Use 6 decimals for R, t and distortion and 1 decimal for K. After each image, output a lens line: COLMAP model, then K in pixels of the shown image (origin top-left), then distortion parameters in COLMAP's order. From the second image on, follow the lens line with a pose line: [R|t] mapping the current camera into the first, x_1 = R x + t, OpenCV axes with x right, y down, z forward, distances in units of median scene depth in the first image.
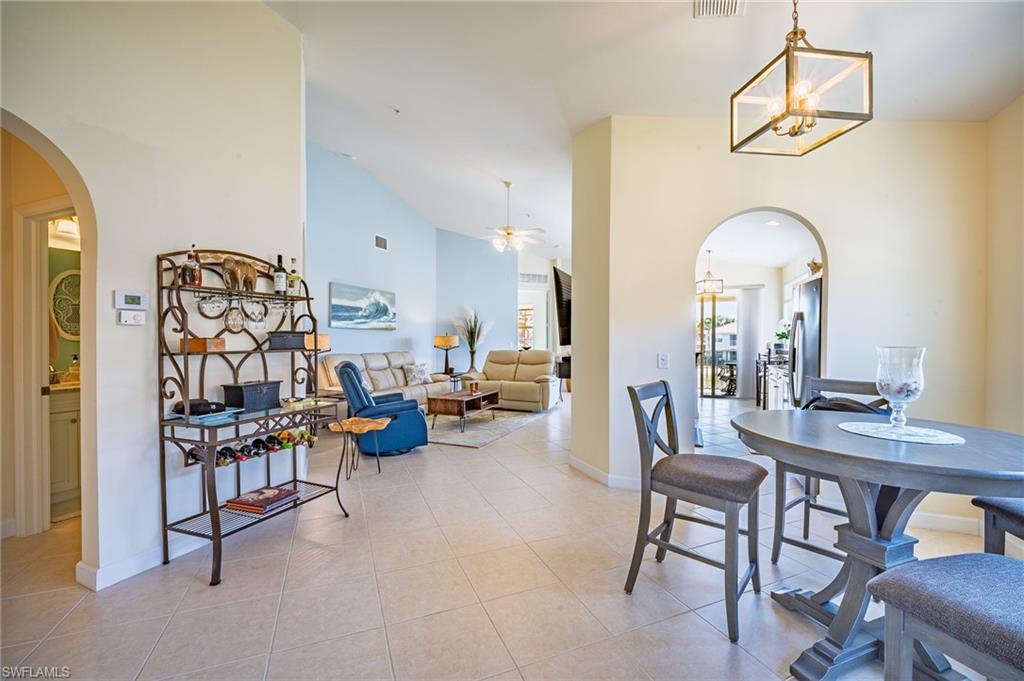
lens RADIAL K [[424.2, 0, 518.8], [0, 424.2, 343.0], [0, 0, 1]] dist [0.004457, -0.007921]
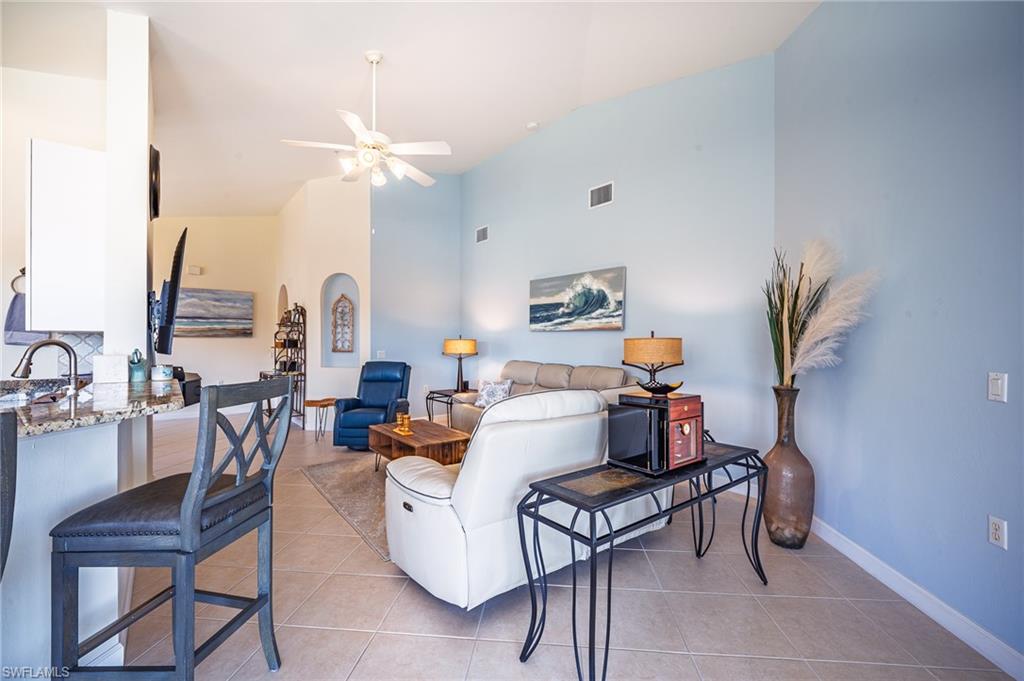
lens RADIAL K [[424.2, 0, 511.1], [0, 424.2, 344.0], [0, 0, 1]] dist [0.004457, -0.007921]
pose [[-0.496942, -0.003218, -0.867778, 0.297910], [-0.016828, 0.999841, 0.005929, -0.012689], [0.867621, 0.017550, -0.496917, 1.198056]]
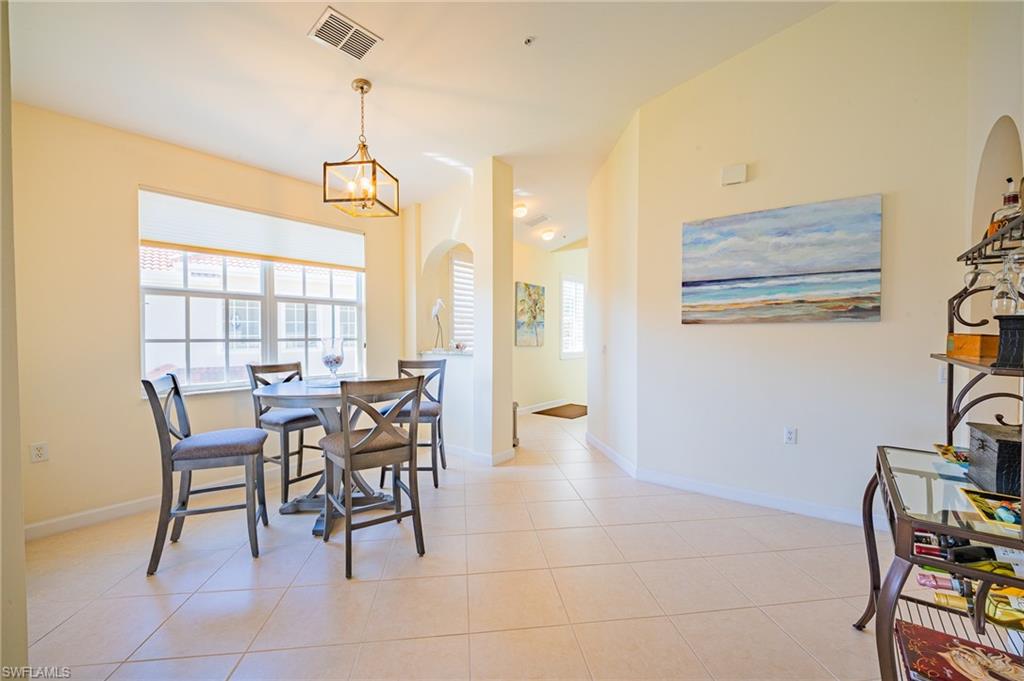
lens RADIAL K [[424.2, 0, 511.4], [0, 424.2, 341.6], [0, 0, 1]] dist [0.004457, -0.007921]
pose [[-0.958062, -0.009660, 0.286398, -0.085978], [0.000552, 0.999368, 0.035554, -0.007069], [-0.286561, 0.034221, -0.957451, 0.579746]]
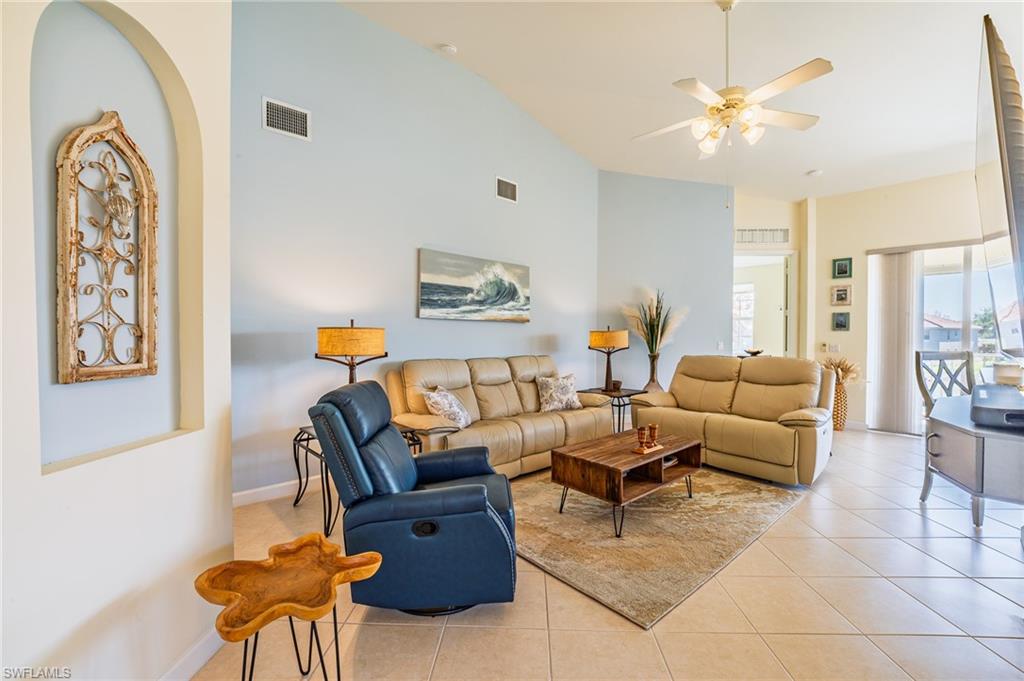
lens RADIAL K [[424.2, 0, 512.0], [0, 424.2, 342.1], [0, 0, 1]] dist [0.004457, -0.007921]
pose [[0.900042, 0.007474, -0.435740, -0.027525], [-0.004821, 0.999963, 0.007193, -0.004494], [0.435777, -0.004373, 0.900044, 0.406136]]
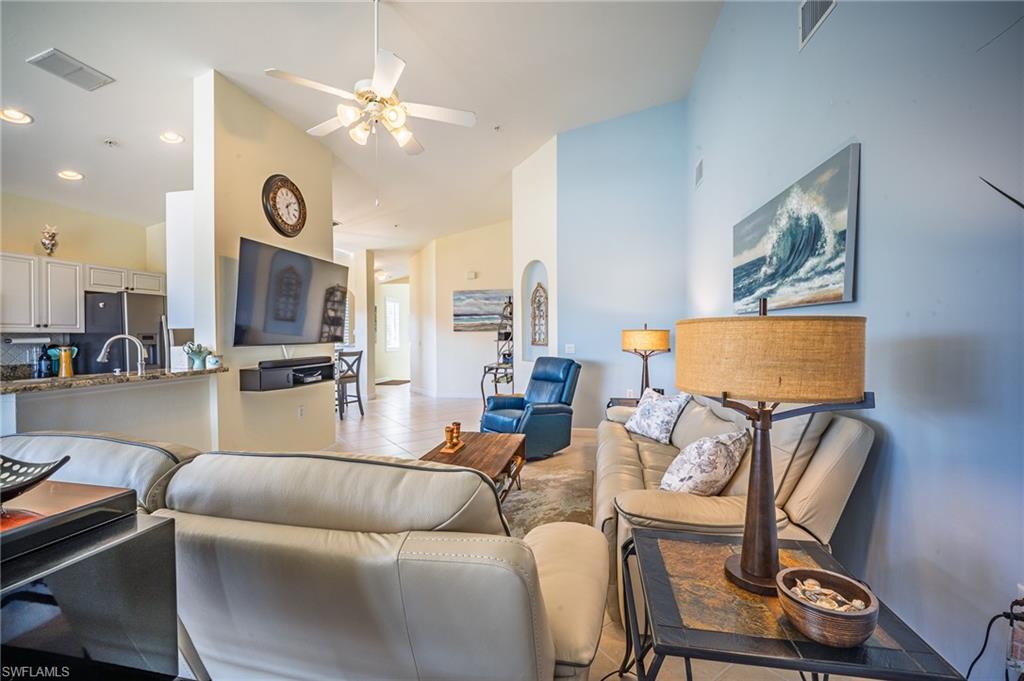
lens RADIAL K [[424.2, 0, 508.6], [0, 424.2, 339.9], [0, 0, 1]] dist [0.004457, -0.007921]
pose [[-0.982317, 0.002086, -0.187214, -0.063443], [-0.002424, 0.999712, 0.023857, -0.014643], [0.187210, 0.023889, -0.982029, 1.239983]]
